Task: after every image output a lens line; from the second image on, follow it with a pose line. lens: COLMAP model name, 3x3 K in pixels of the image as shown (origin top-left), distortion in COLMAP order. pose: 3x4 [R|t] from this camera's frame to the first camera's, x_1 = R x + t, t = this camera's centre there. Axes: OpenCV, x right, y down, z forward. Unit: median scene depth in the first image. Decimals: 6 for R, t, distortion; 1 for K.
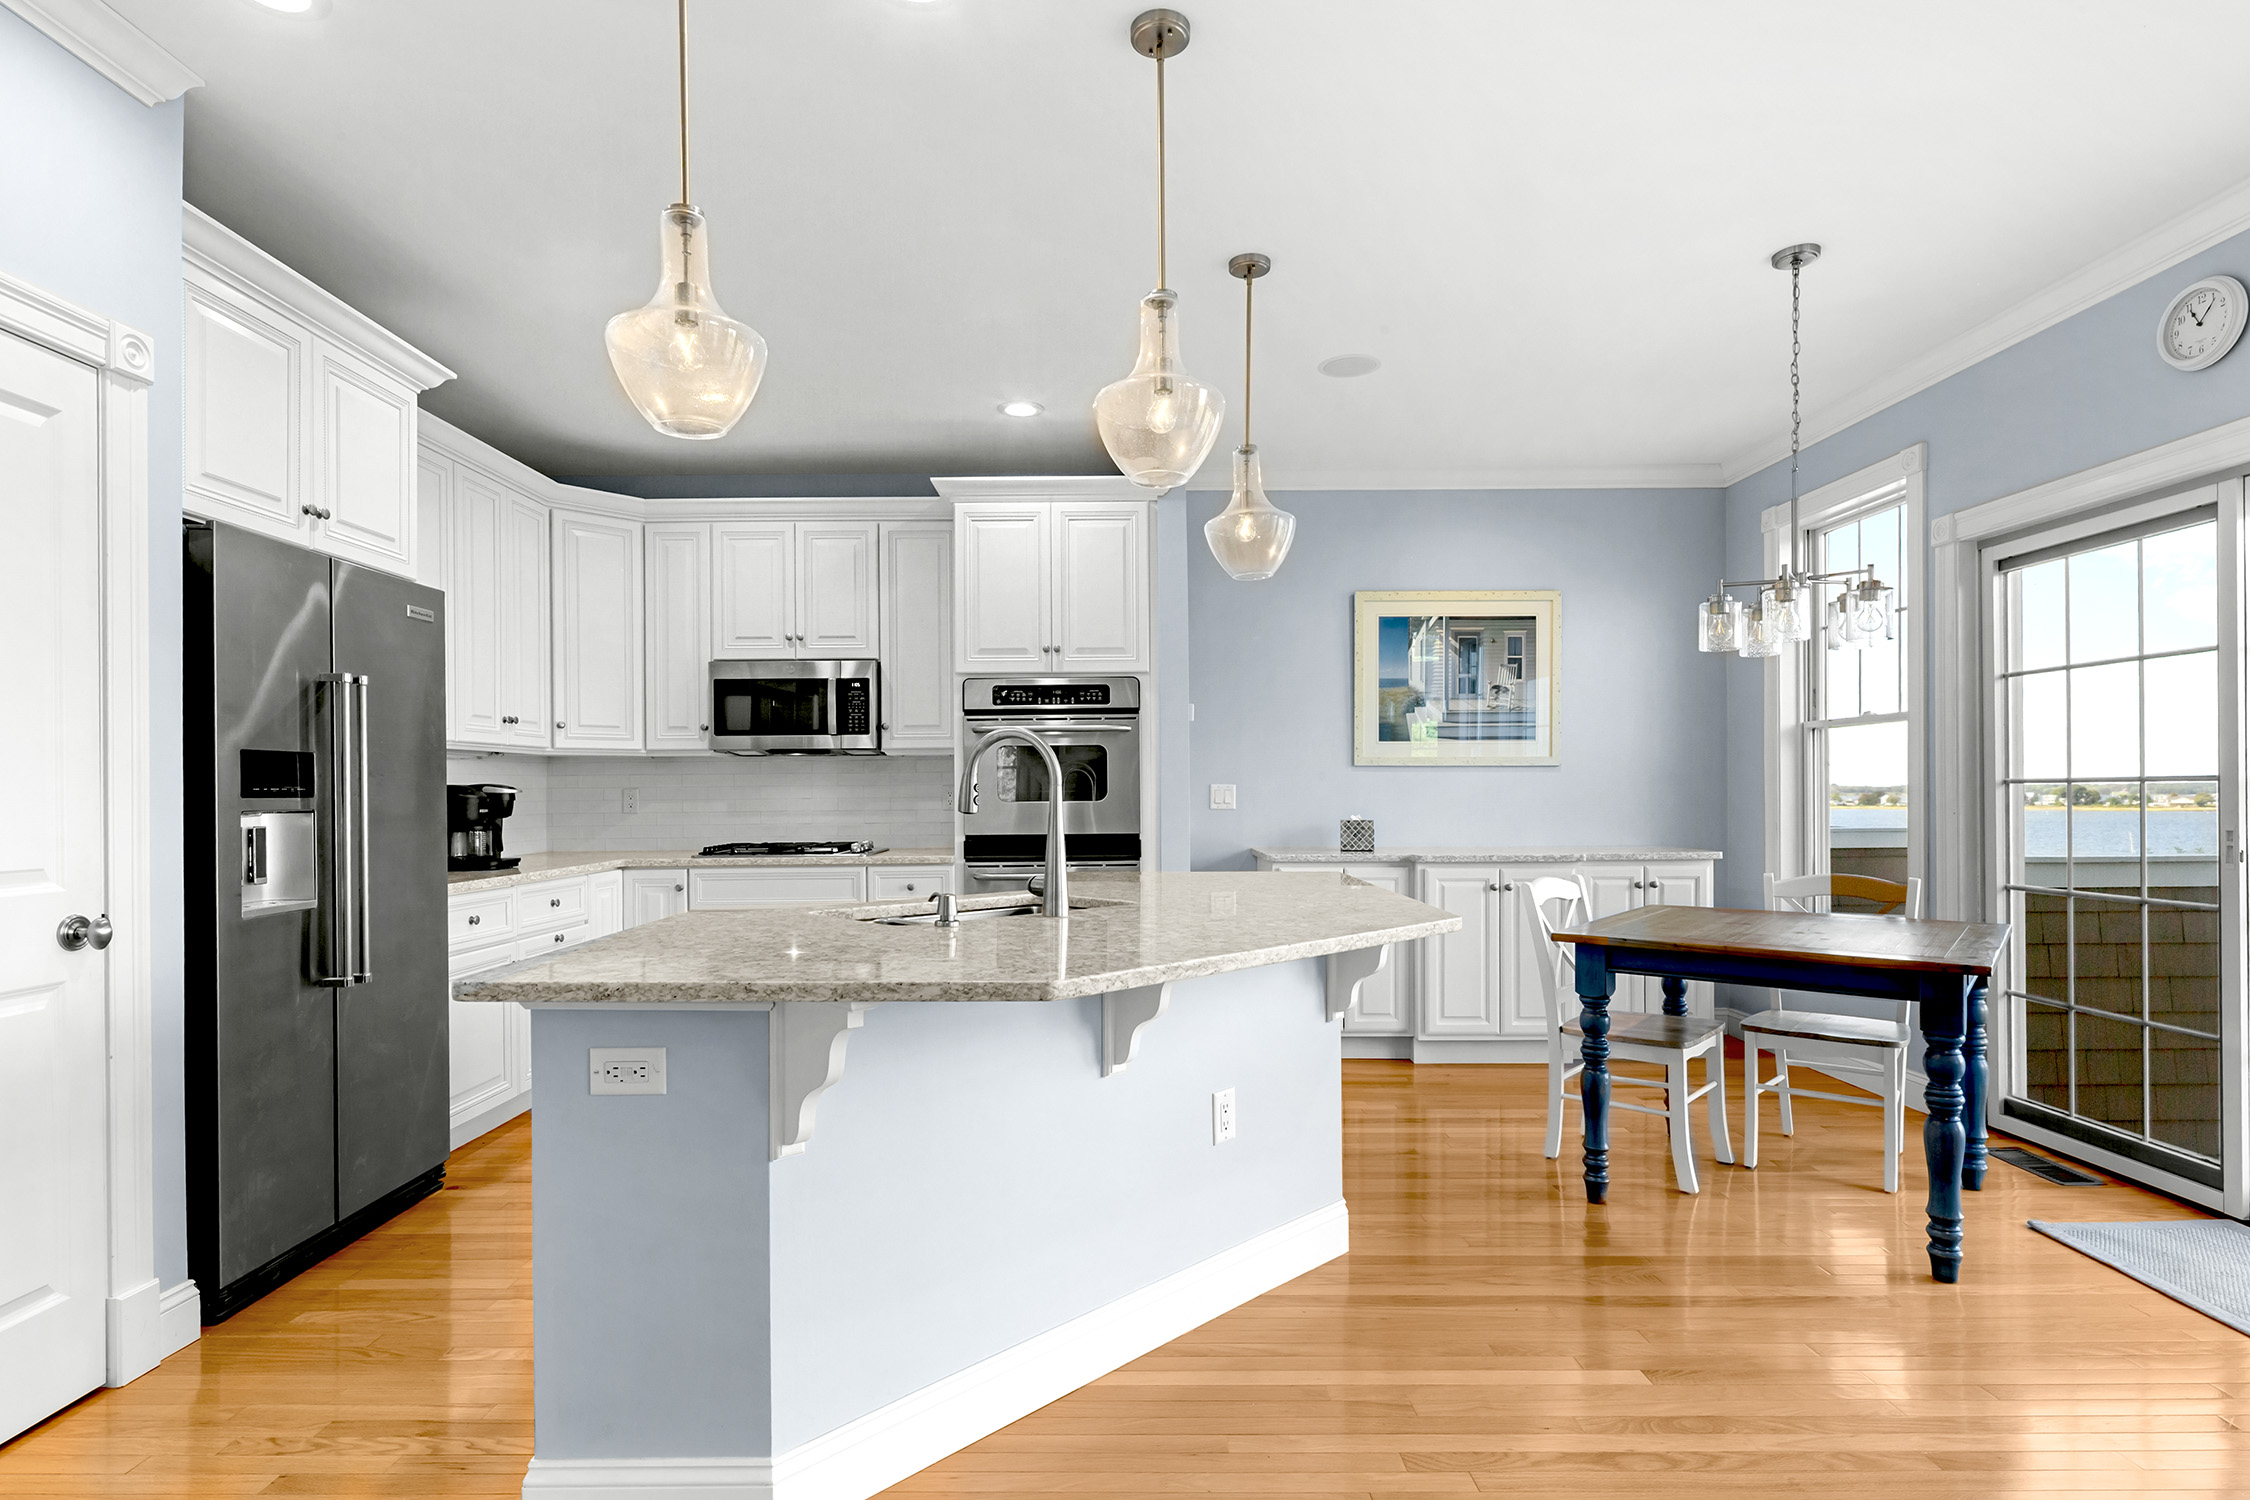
lens RADIAL K [[1125.6, 0, 1110.8], [0, 1125.6, 794.4], [0, 0, 1]] dist [0.004474, -0.000934]
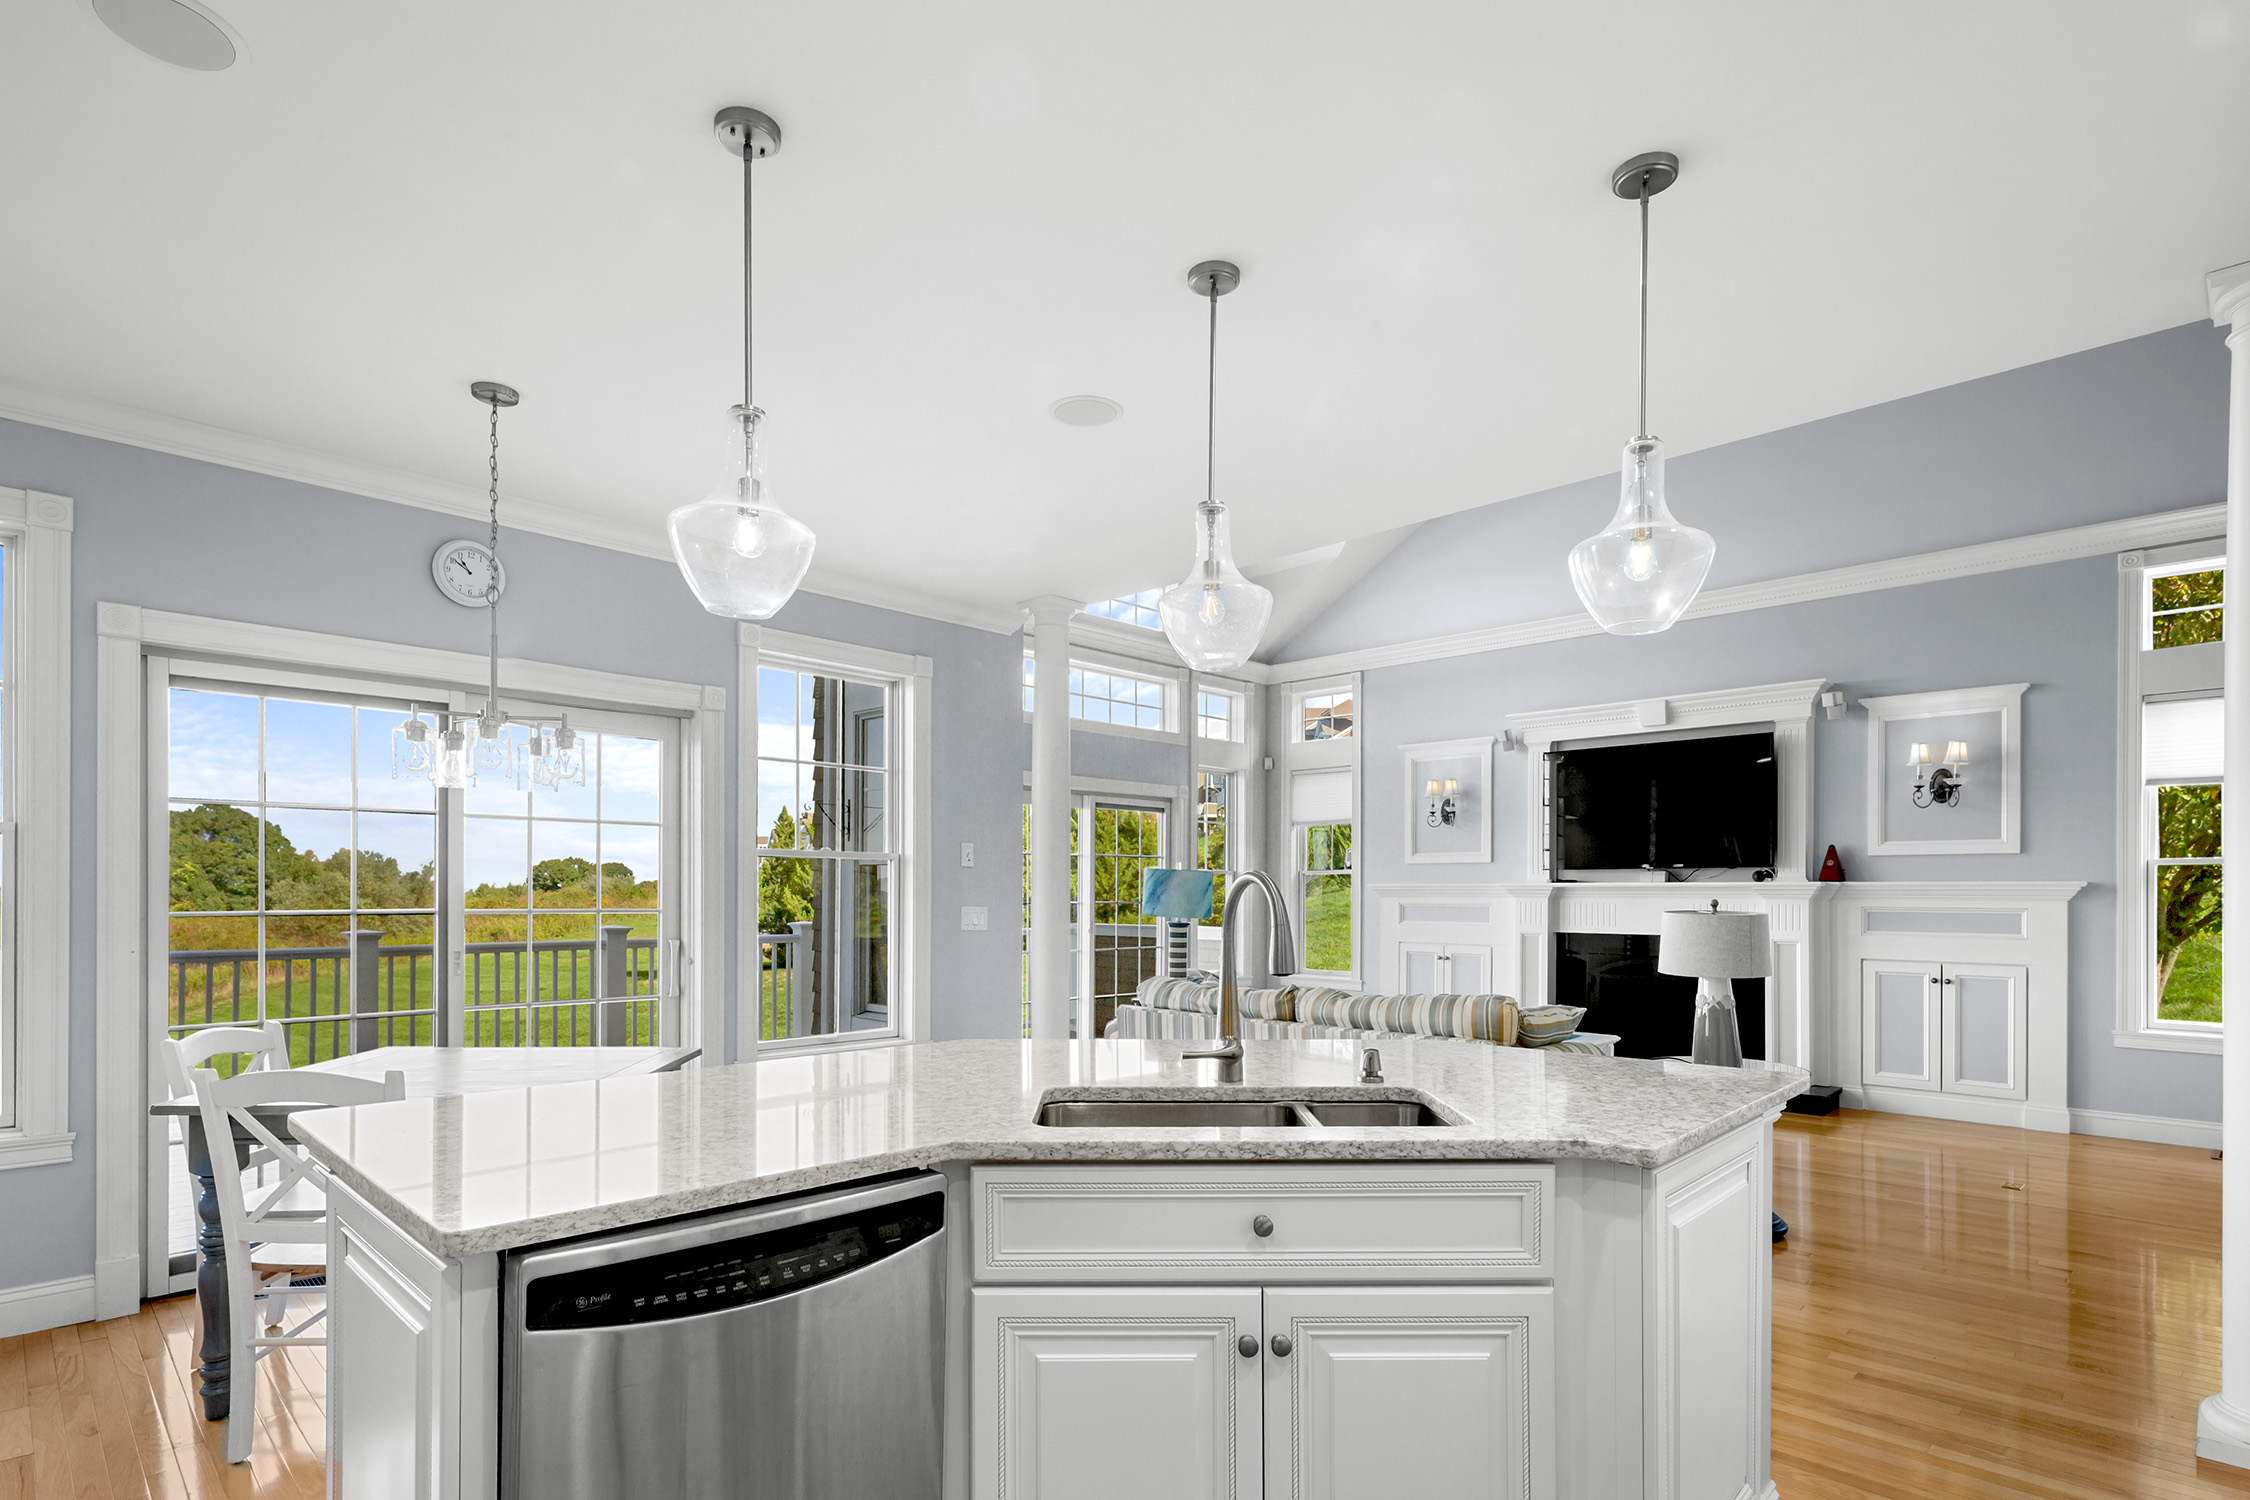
lens RADIAL K [[1129.7, 0, 1142.5], [0, 1129.7, 910.1], [0, 0, 1]] dist [-0.002266, -0.000242]
pose [[-0.714287, -0.007457, 0.699814, -0.350758], [-0.001073, 0.999954, 0.009560, -0.017623], [-0.699853, 0.006078, -0.714262, 0.892035]]
